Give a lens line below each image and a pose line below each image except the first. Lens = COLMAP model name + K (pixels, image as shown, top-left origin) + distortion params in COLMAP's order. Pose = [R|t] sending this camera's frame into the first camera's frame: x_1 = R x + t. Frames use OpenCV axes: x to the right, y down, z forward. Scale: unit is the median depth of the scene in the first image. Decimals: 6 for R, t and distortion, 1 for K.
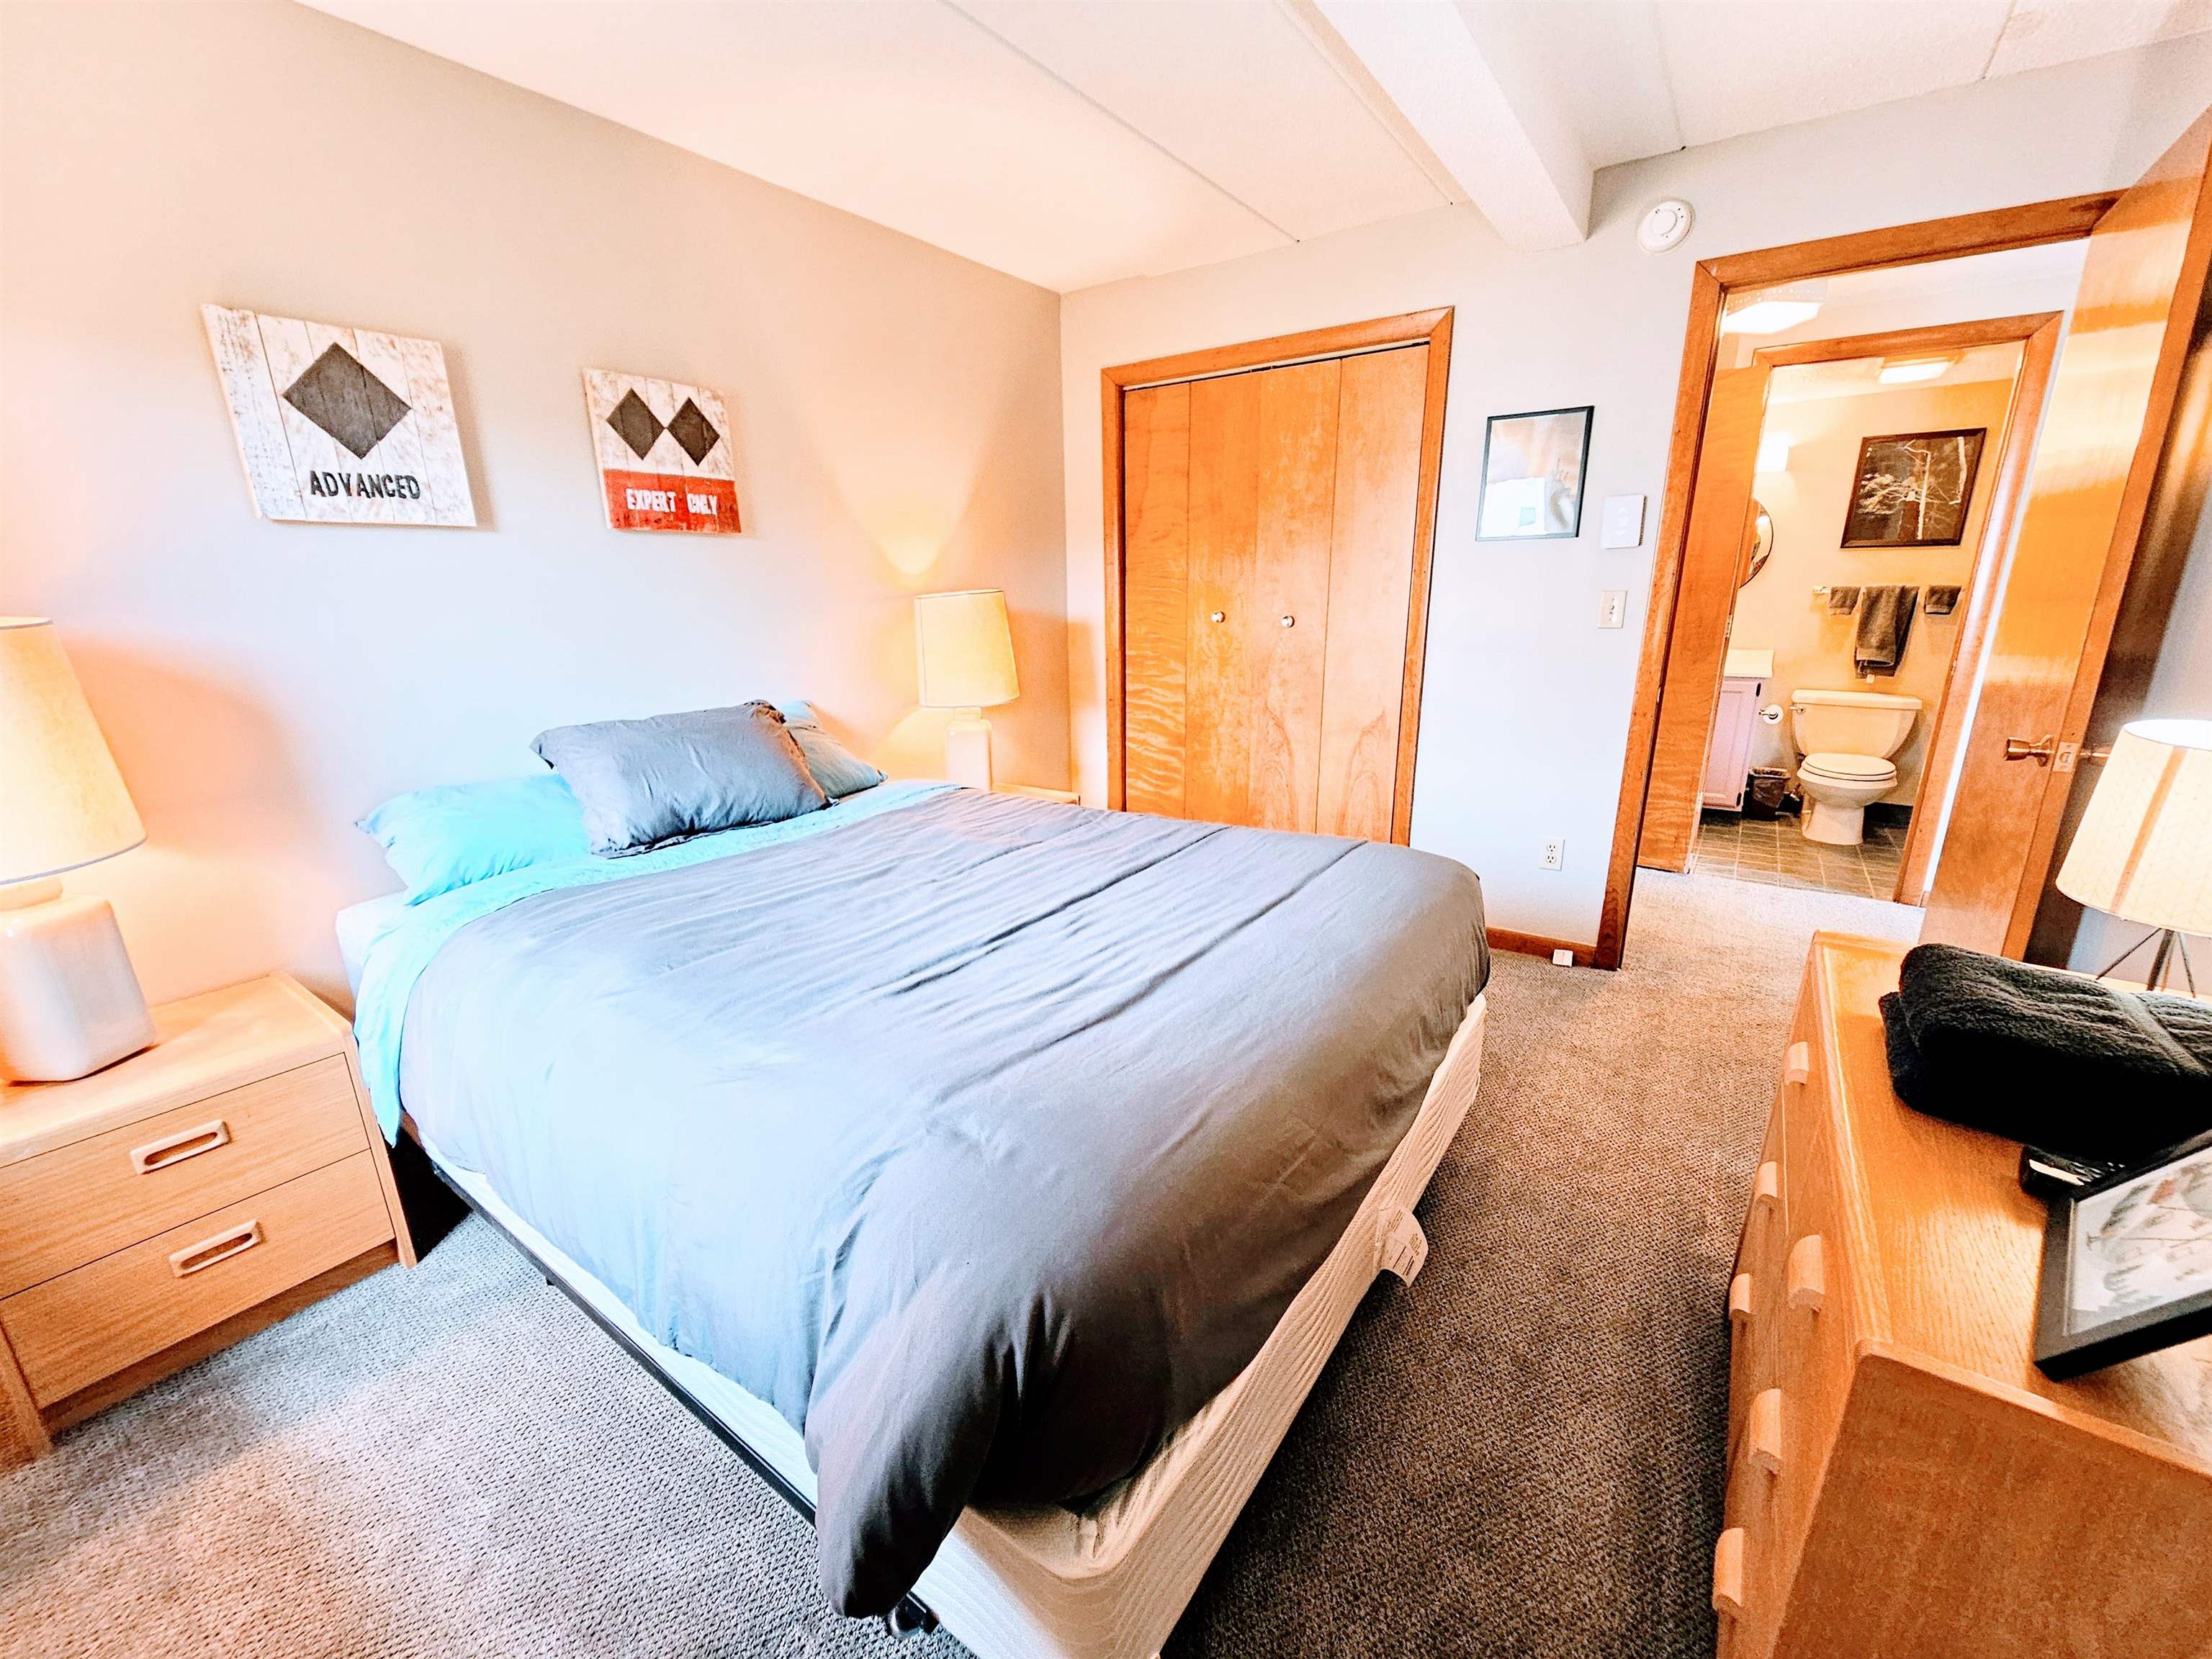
lens RADIAL K [[899.7, 0, 1106.7], [0, 899.7, 833.4], [0, 0, 1]] dist [0.003546, -0.001287]
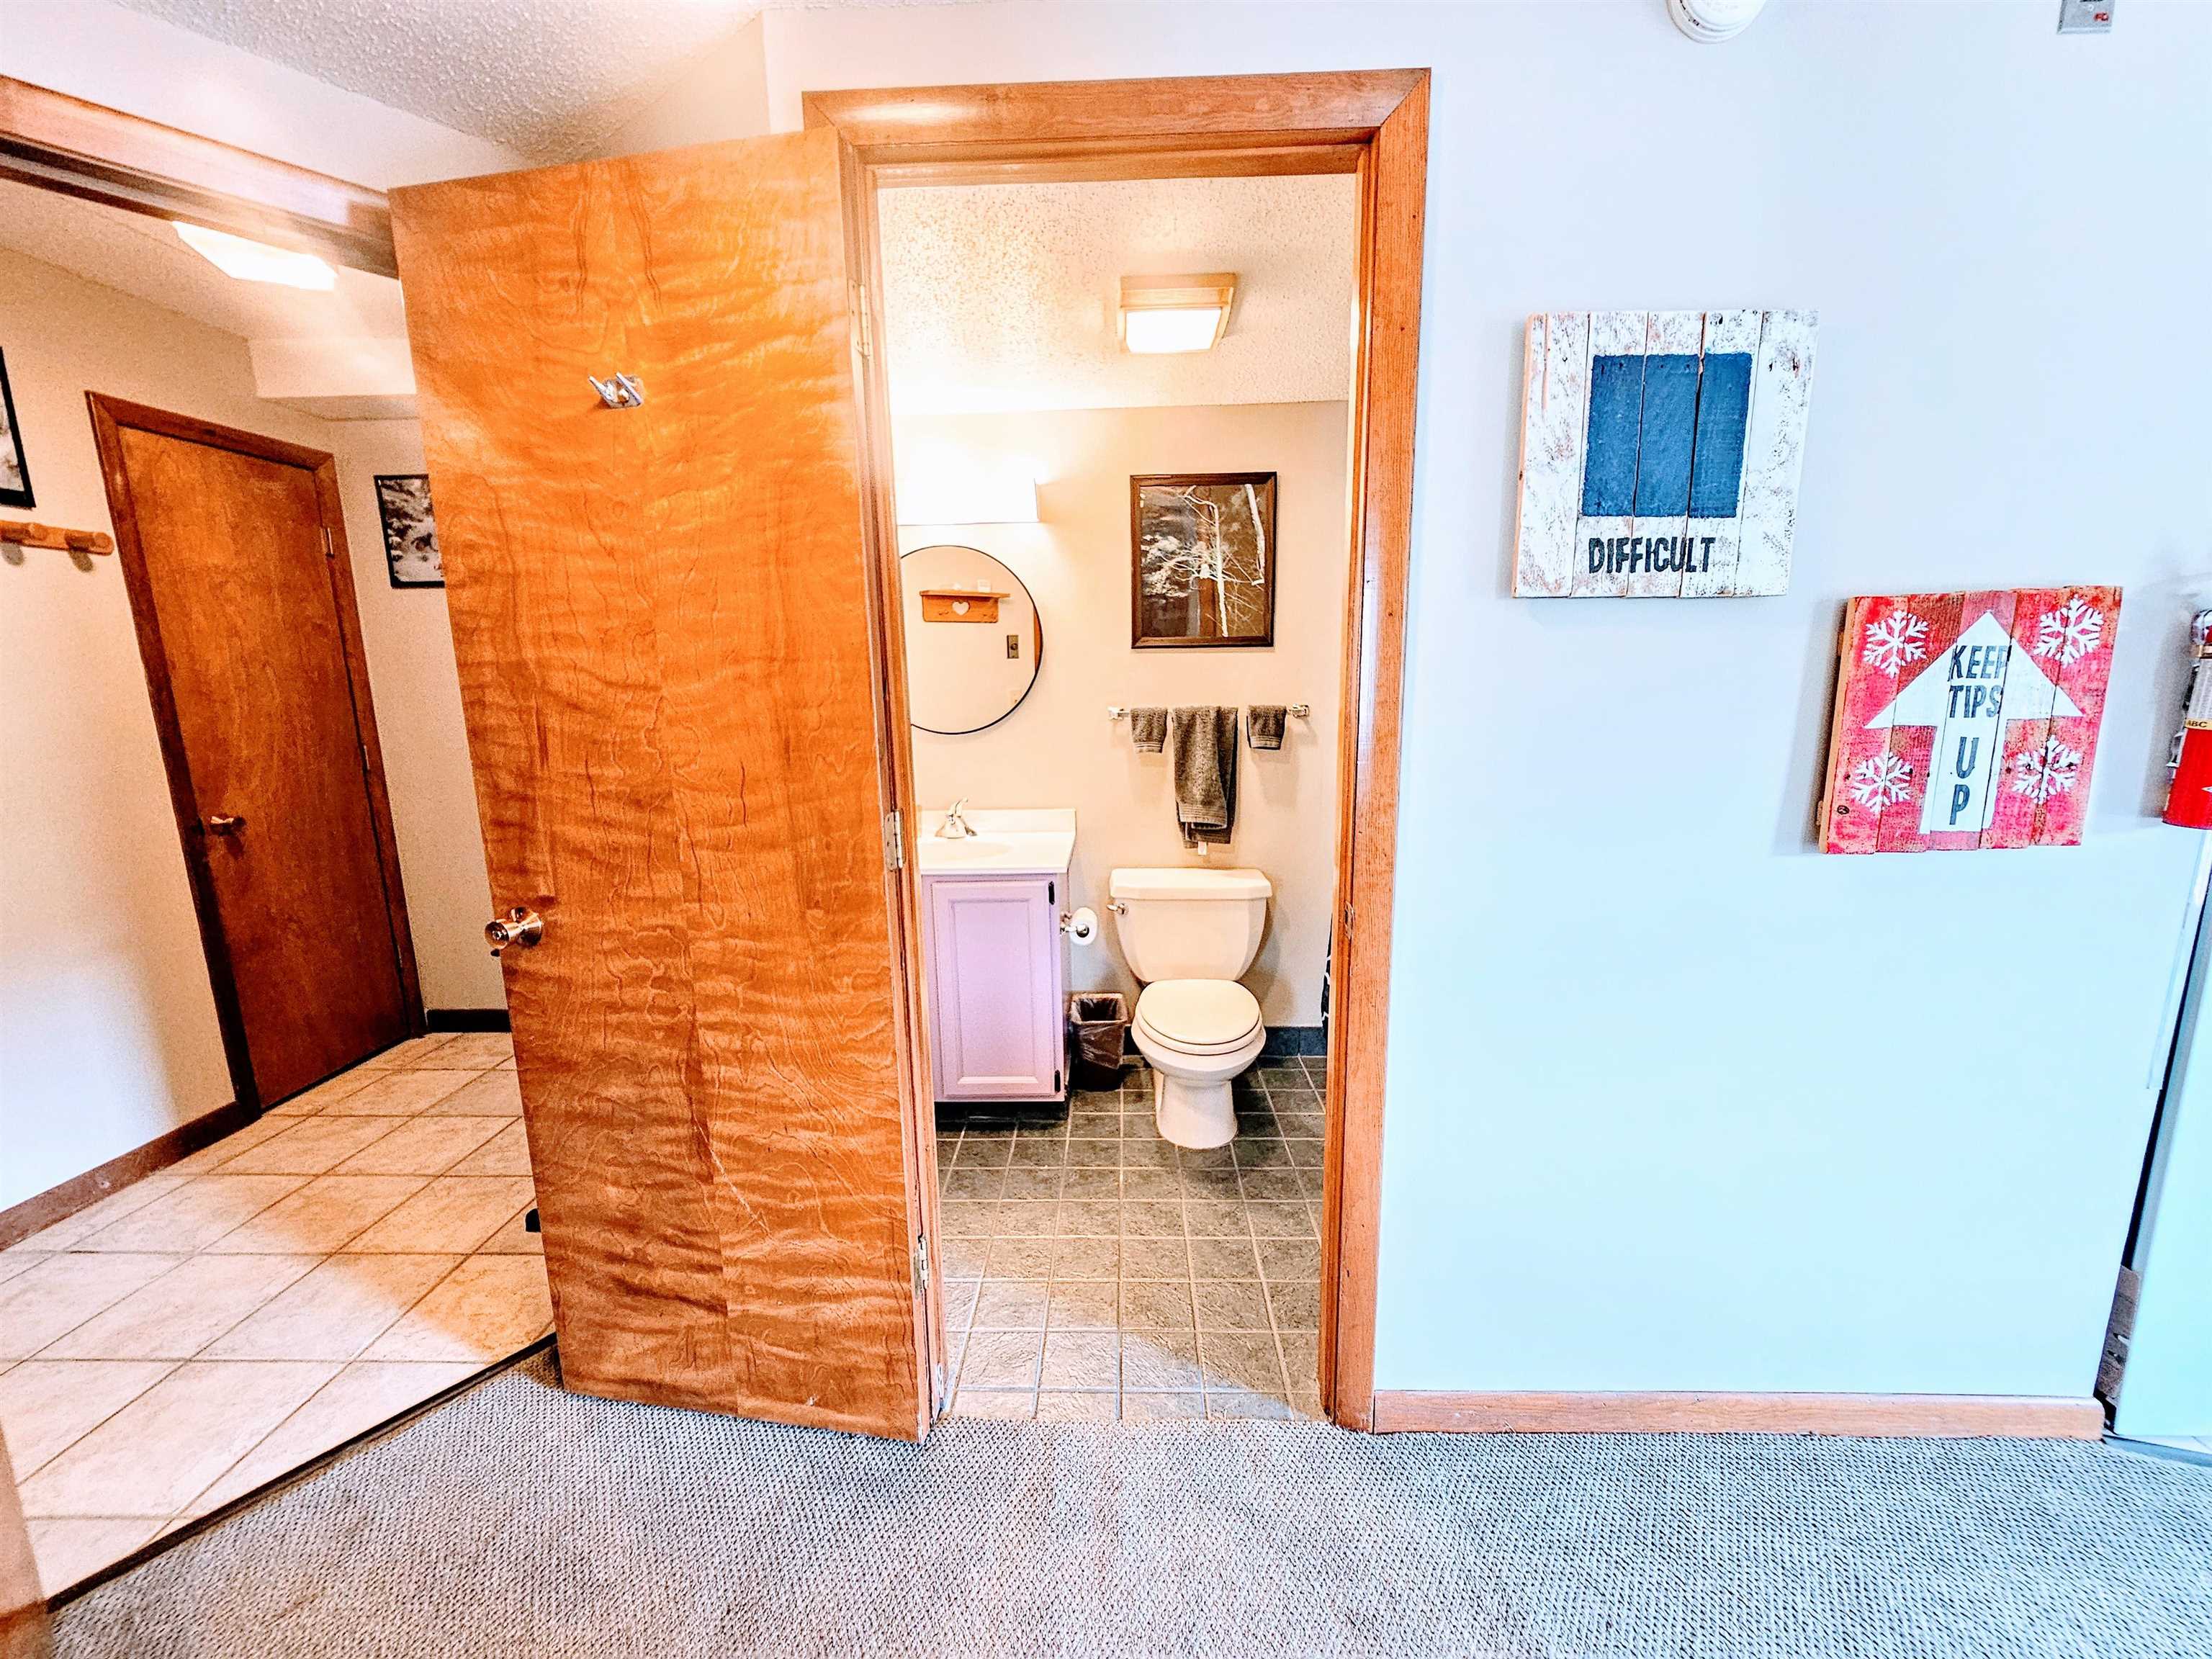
lens RADIAL K [[899.7, 0, 1101.4], [0, 899.7, 830.4], [0, 0, 1]] dist [0.003546, -0.001287]
pose [[0.832953, -0.102207, 0.543823, 0.446484], [0.156244, 0.986243, -0.053958, -0.162498], [-0.530827, 0.129914, 0.837463, 0.507432]]
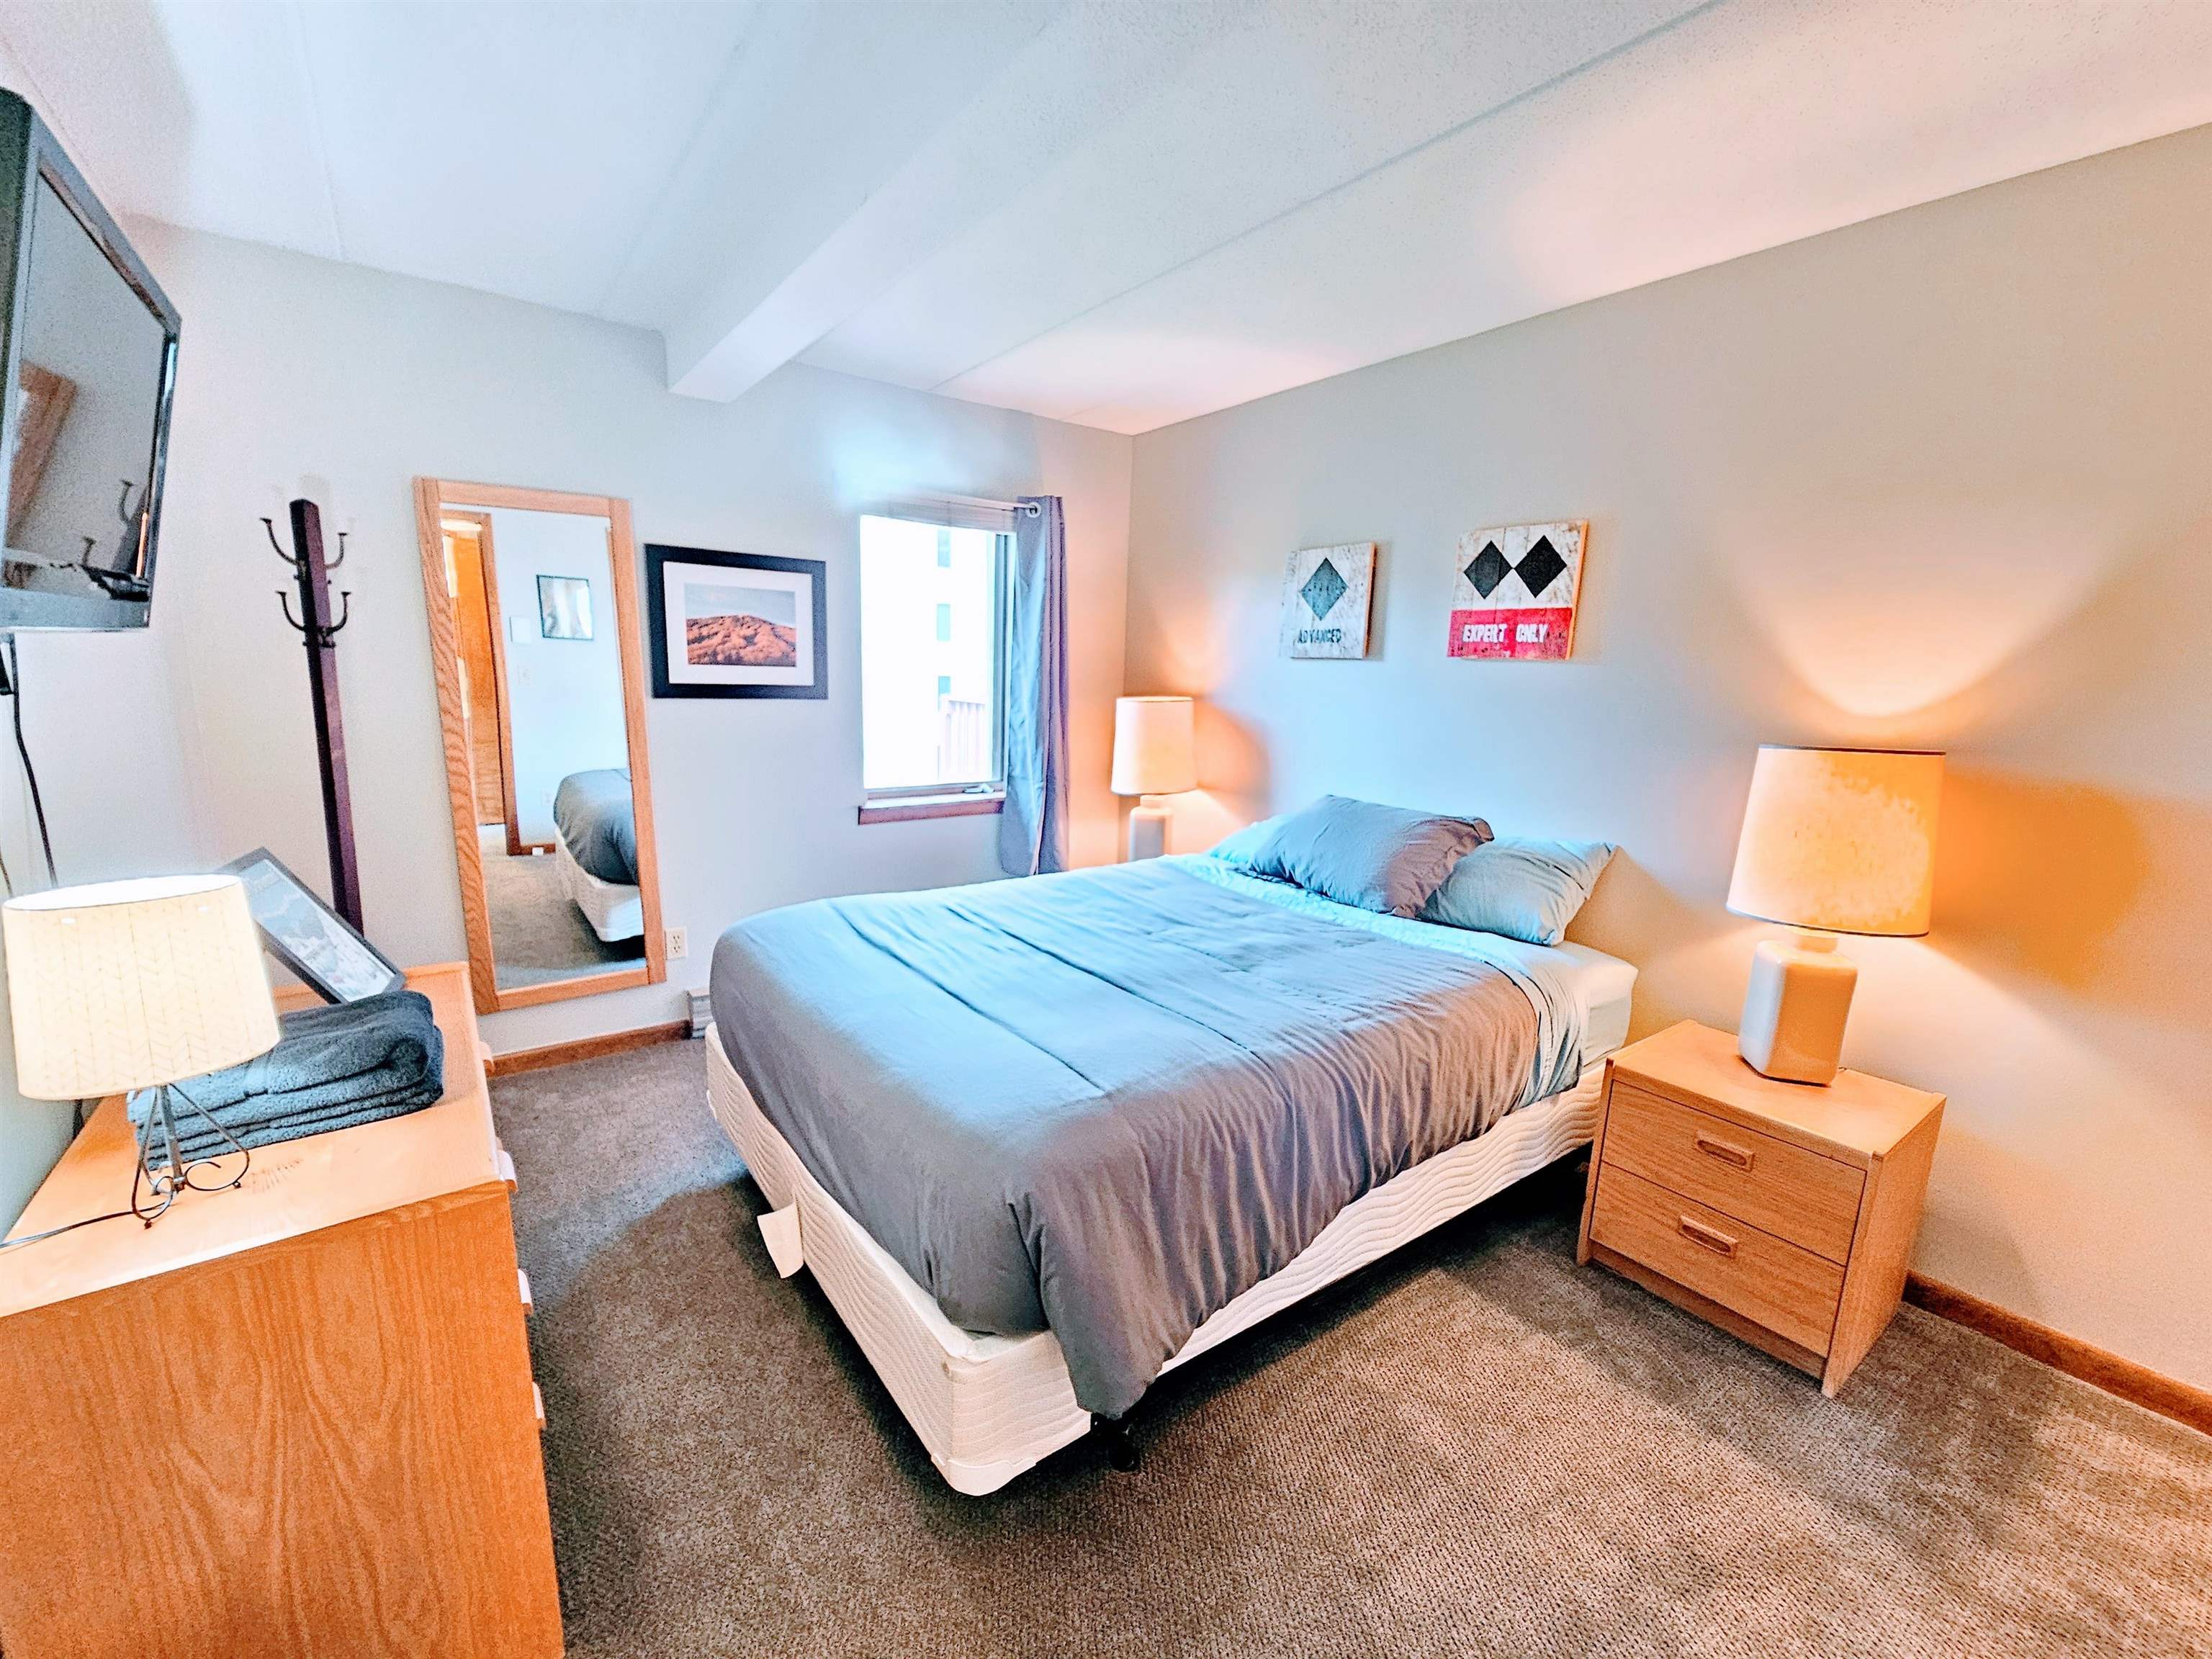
lens RADIAL K [[899.7, 0, 1087.6], [0, 899.7, 832.4], [0, 0, 1]] dist [0.003546, -0.001287]
pose [[-0.311028, 0.177069, -0.933760, 0.828940], [-0.286965, 0.919138, 0.269882, -0.328977], [0.906042, 0.351897, -0.235065, 0.984951]]
